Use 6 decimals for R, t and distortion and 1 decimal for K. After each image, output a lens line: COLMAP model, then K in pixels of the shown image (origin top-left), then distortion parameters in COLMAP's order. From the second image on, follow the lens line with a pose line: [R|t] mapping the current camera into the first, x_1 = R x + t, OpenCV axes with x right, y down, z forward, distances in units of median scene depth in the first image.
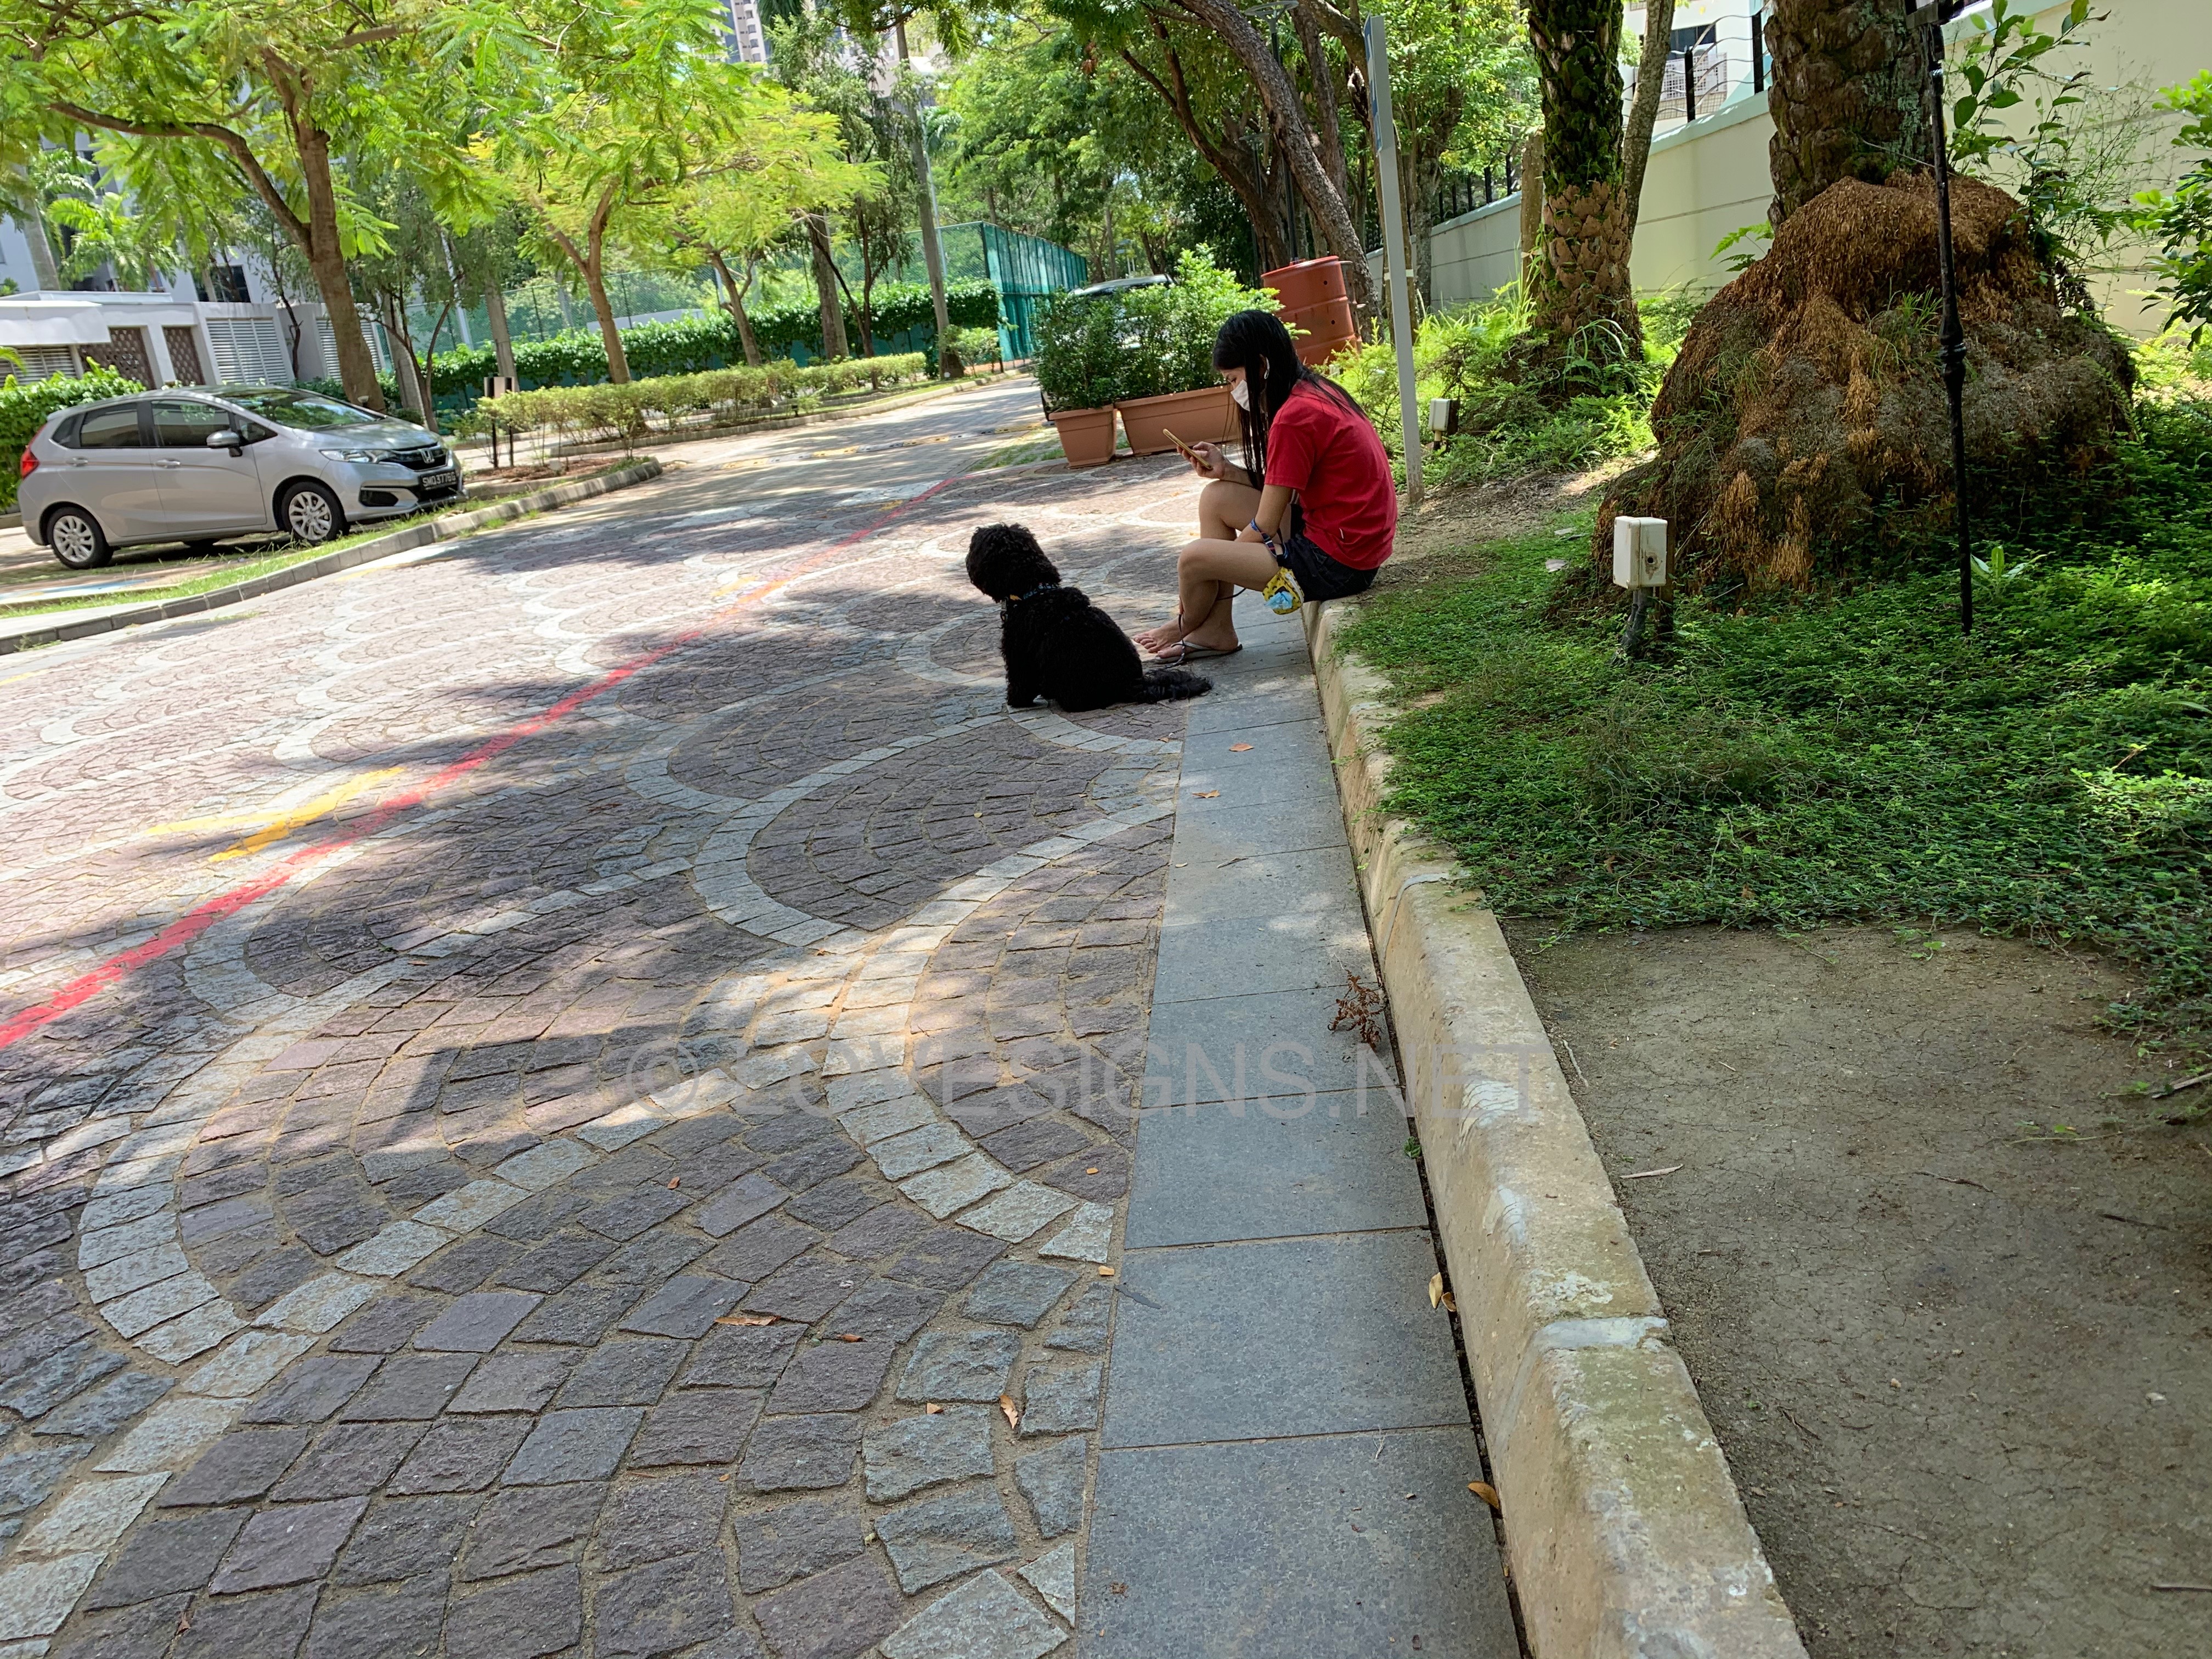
lens RADIAL K [[1684.5, 0, 1086.5], [0, 1684.5, 825.6], [0, 0, 1]] dist [0.012471, -0.010193]
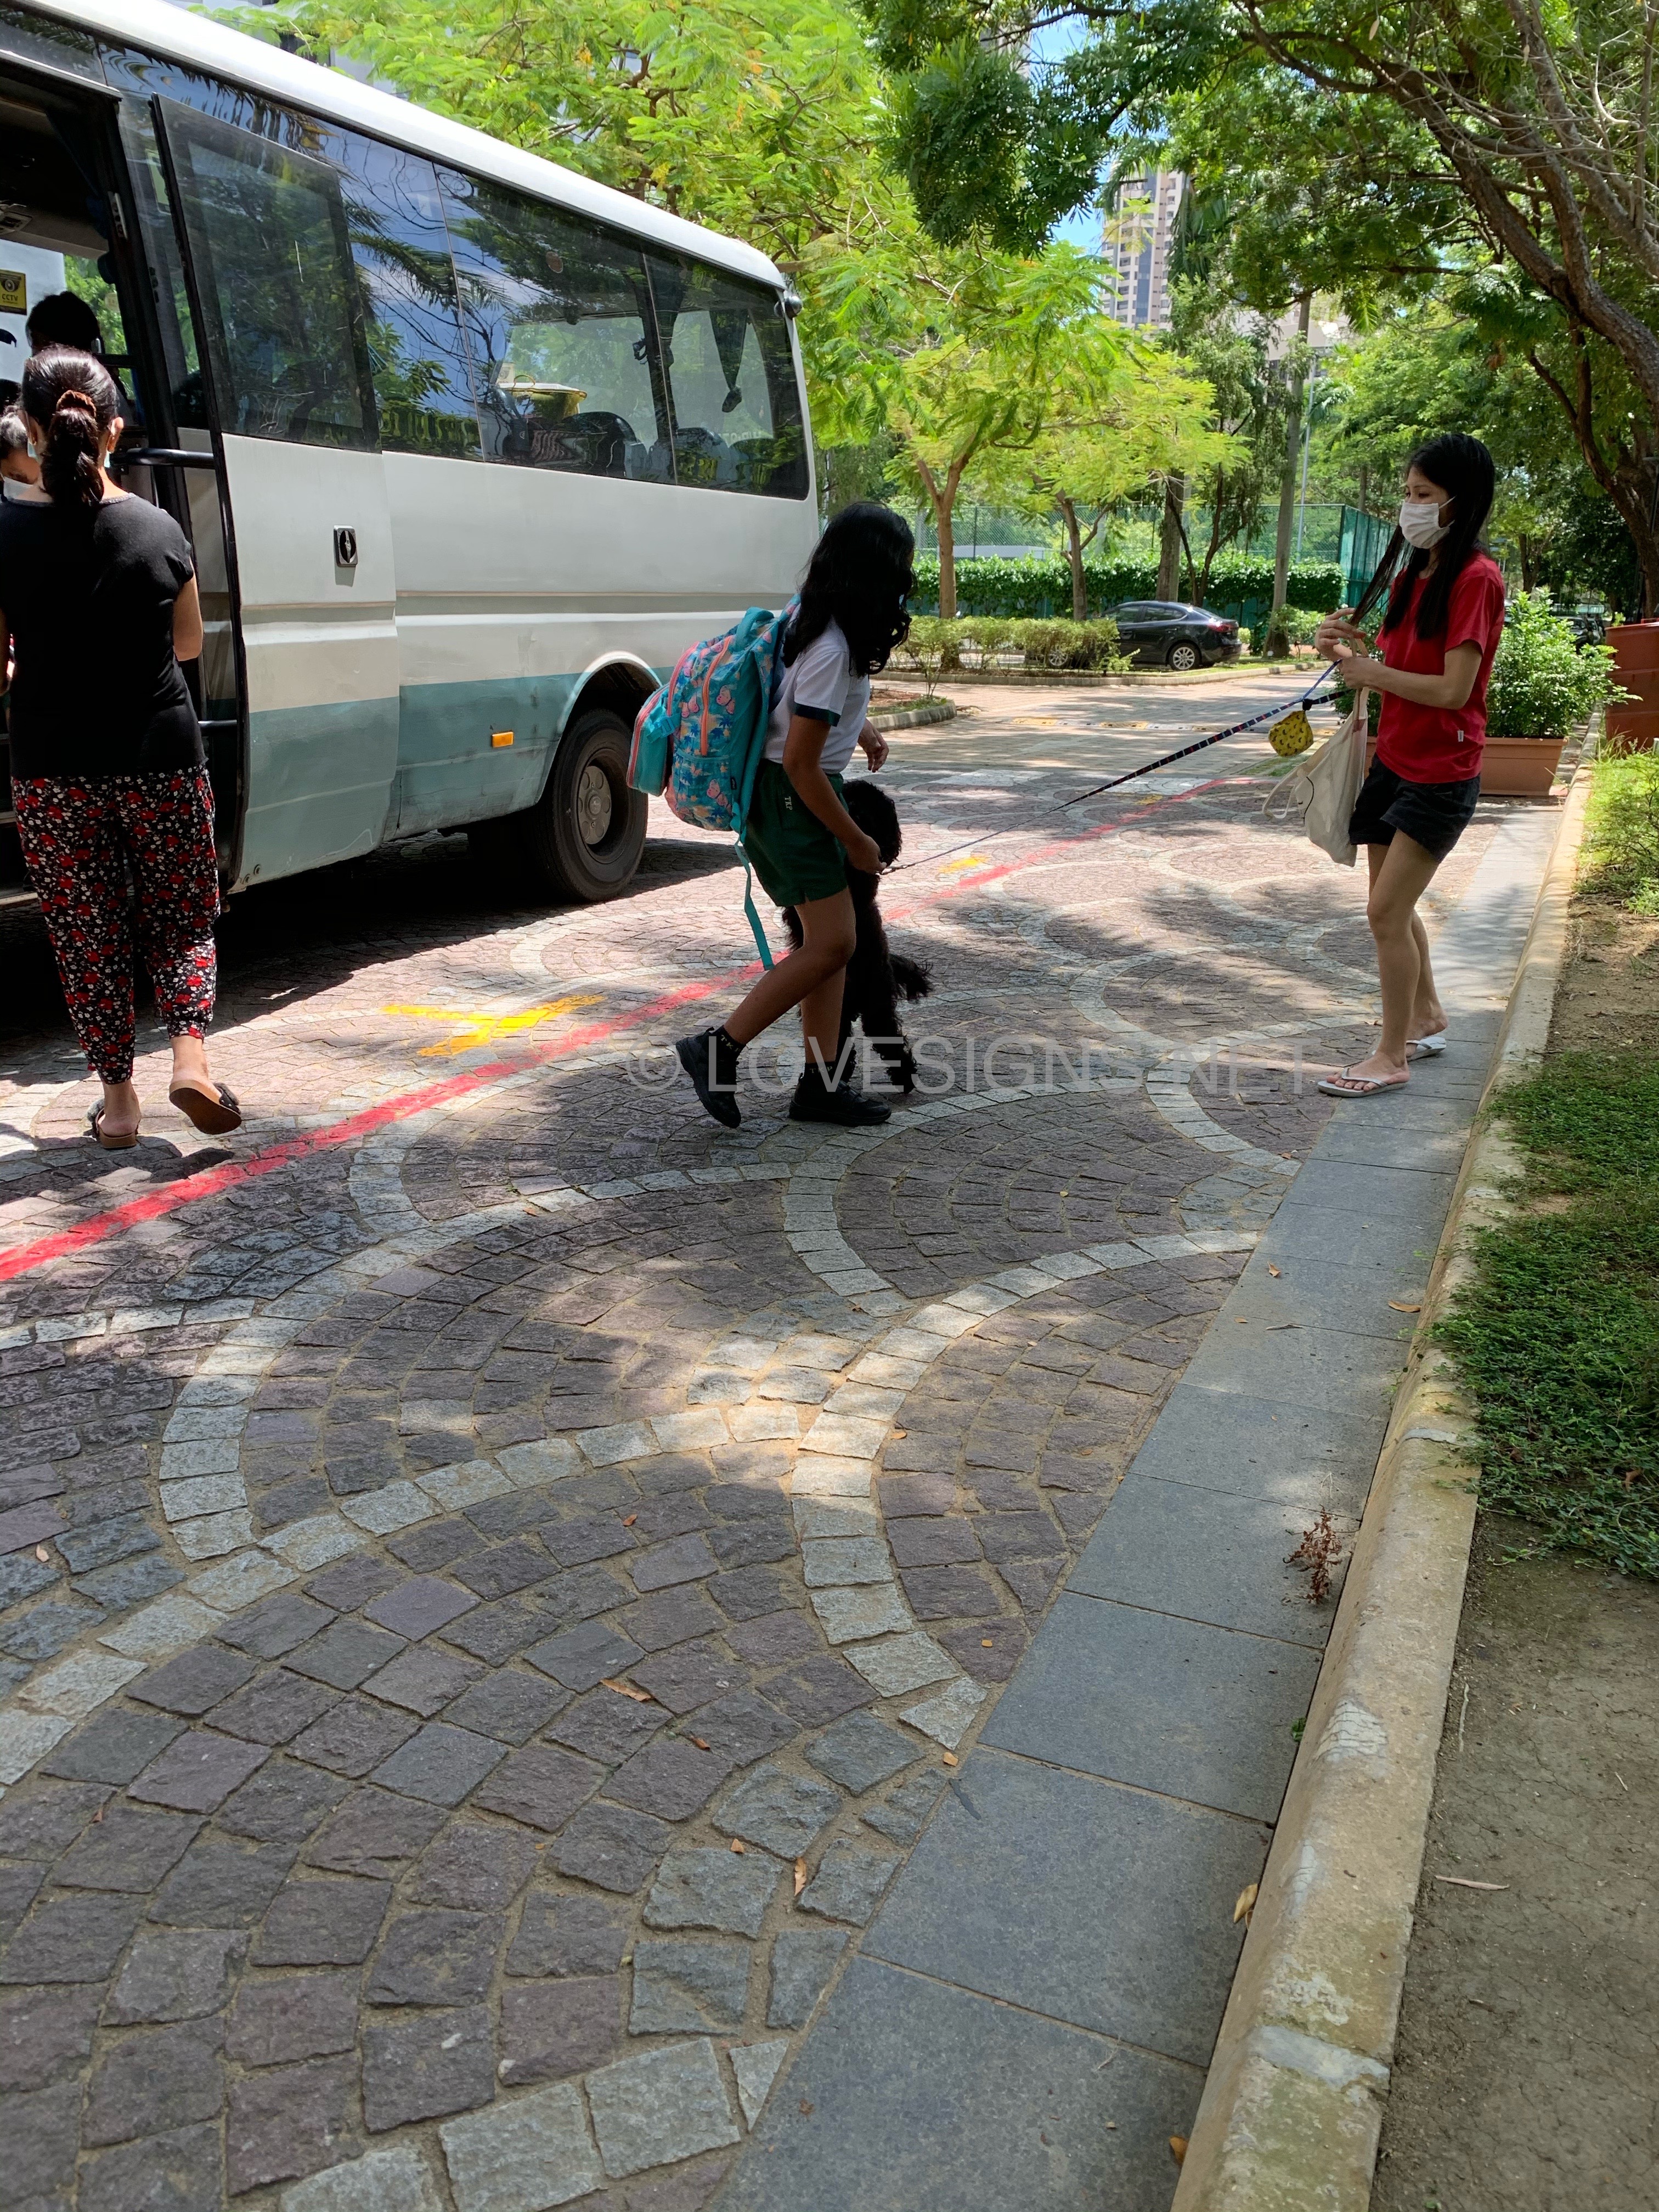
lens RADIAL K [[1684.5, 0, 849.5], [0, 1684.5, 1077.3], [0, 0, 1]] dist [0.012471, -0.010193]
pose [[0.936390, 0.228154, -0.266683, 0.114221], [-0.227205, 0.973223, 0.034844, -0.138490], [0.267492, 0.027964, 0.963154, -0.017331]]
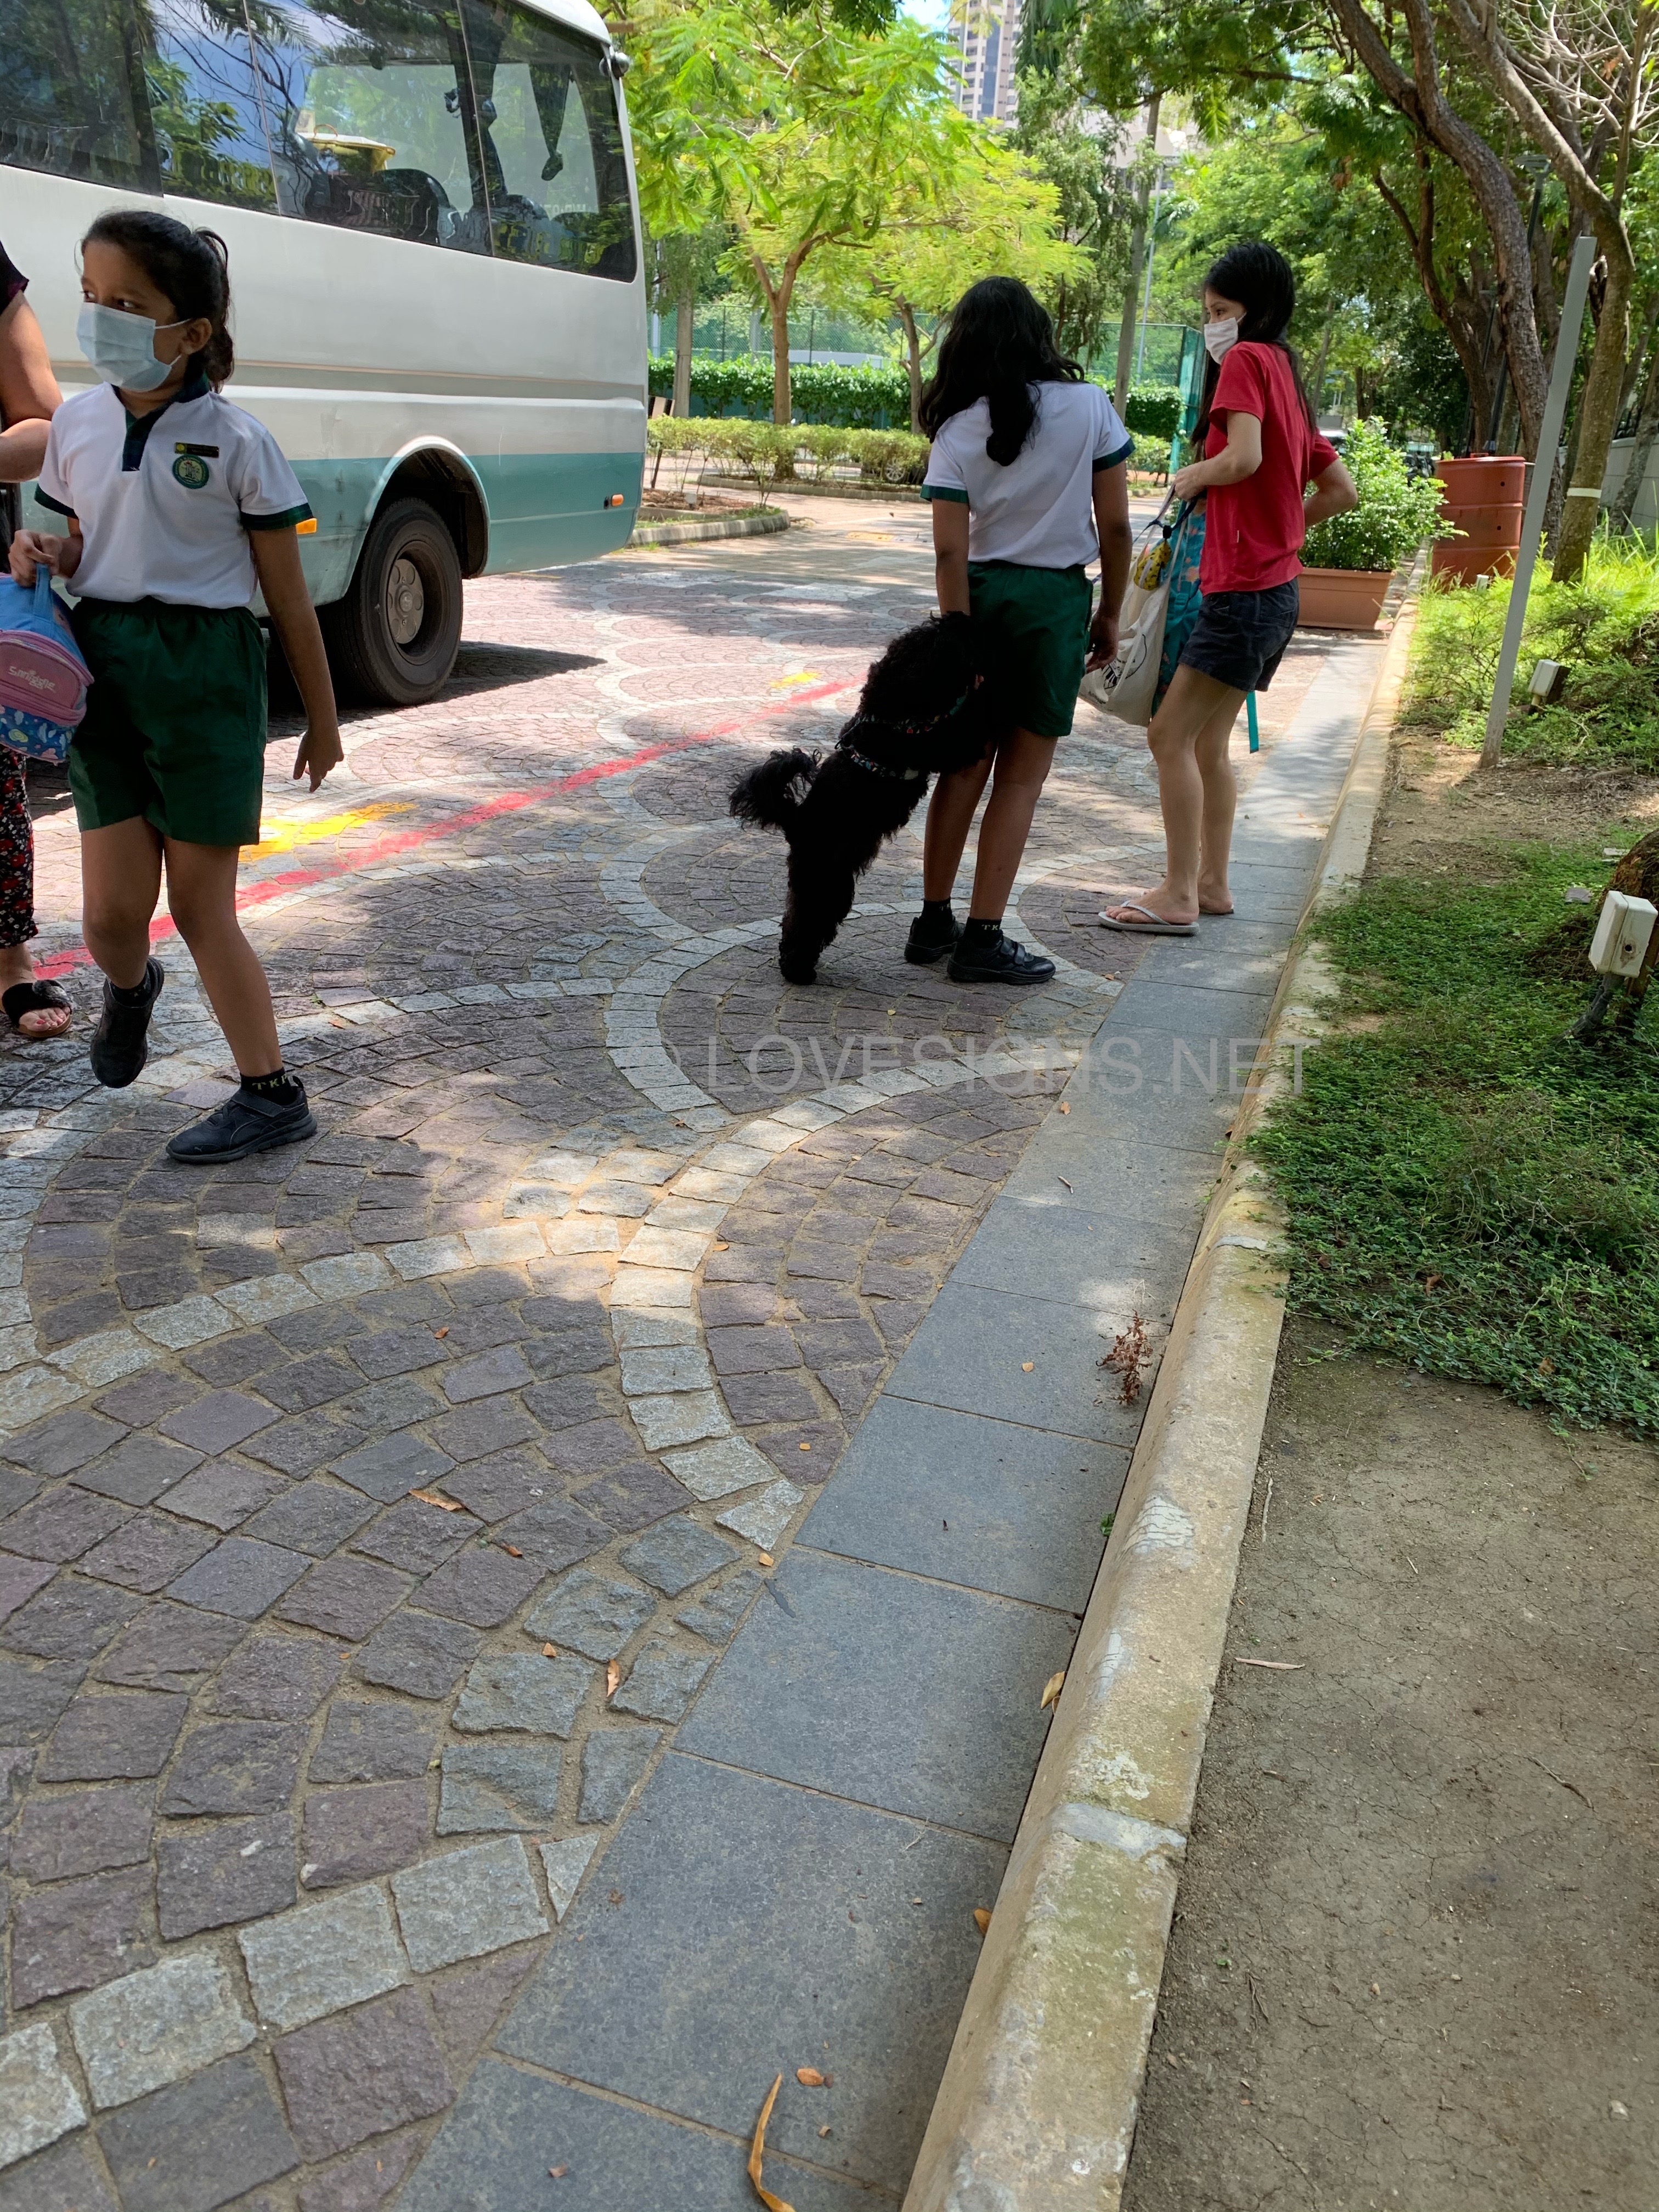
lens RADIAL K [[1684.5, 0, 845.2], [0, 1684.5, 1074.6], [0, 0, 1]] dist [0.012471, -0.010193]
pose [[0.954229, 0.259873, -0.148030, 0.113695], [-0.245513, 0.963302, 0.108498, -0.123536], [0.170794, -0.067189, 0.983013, 0.013160]]
